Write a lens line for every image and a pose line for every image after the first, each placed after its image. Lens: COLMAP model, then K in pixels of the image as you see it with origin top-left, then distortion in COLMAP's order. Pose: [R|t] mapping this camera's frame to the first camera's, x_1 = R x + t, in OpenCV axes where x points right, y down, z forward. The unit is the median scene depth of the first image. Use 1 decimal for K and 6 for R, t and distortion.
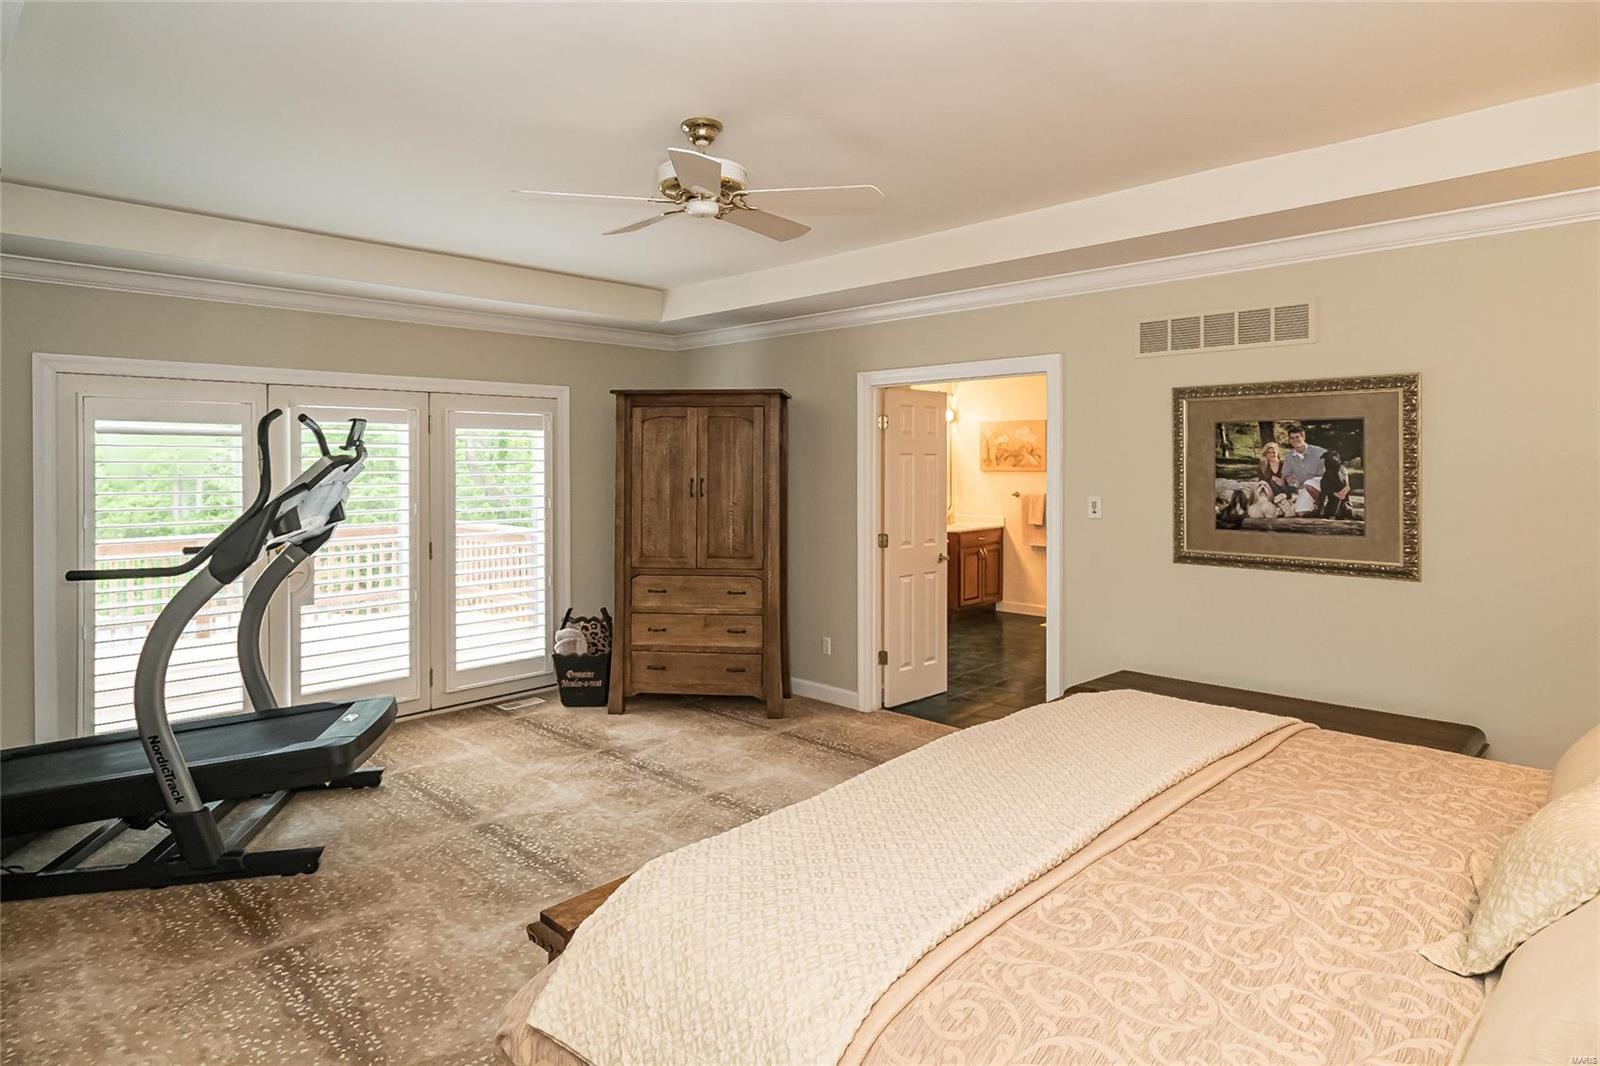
lens RADIAL K [[869.7, 0, 802.8], [0, 869.7, 474.1], [0, 0, 1]] dist [-0.000433, -0.000349]
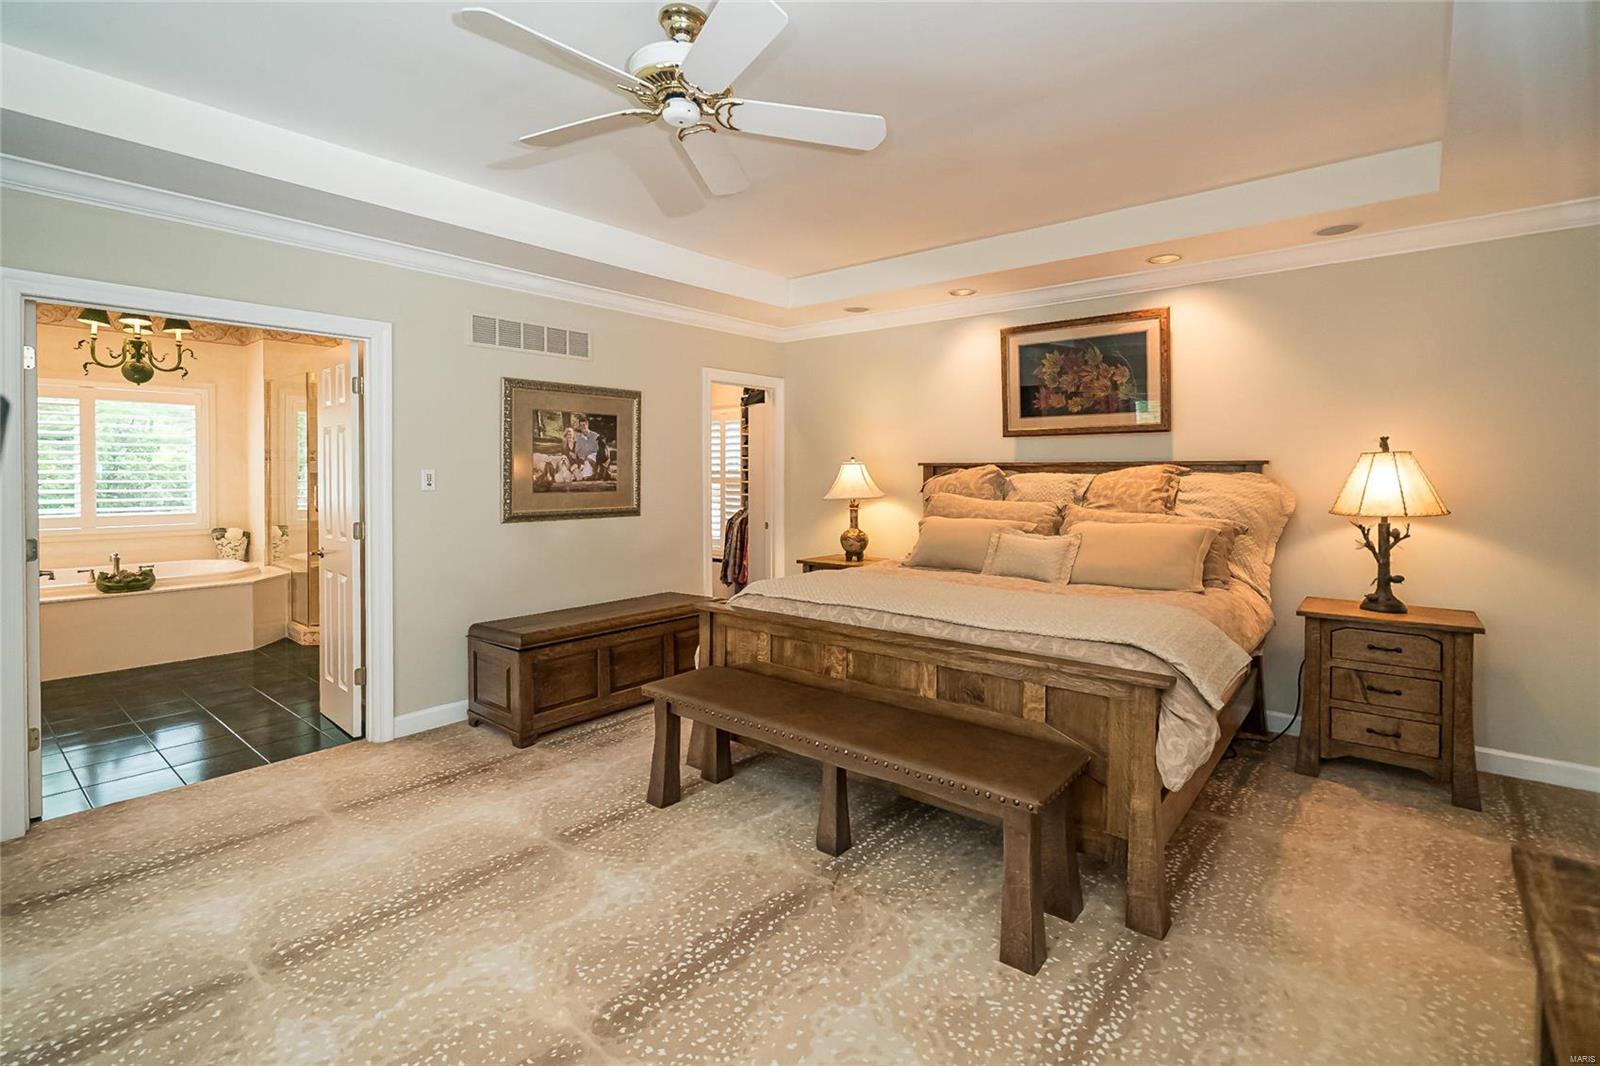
lens RADIAL K [[751.5, 0, 799.0], [0, 751.5, 472.6], [0, 0, 1]] dist [-0.000763, -0.000022]
pose [[-0.064793, -0.002691, 0.997895, -0.684570], [0.005282, 0.999981, 0.003039, 0.033840], [-0.997885, 0.005468, -0.064778, 0.715483]]
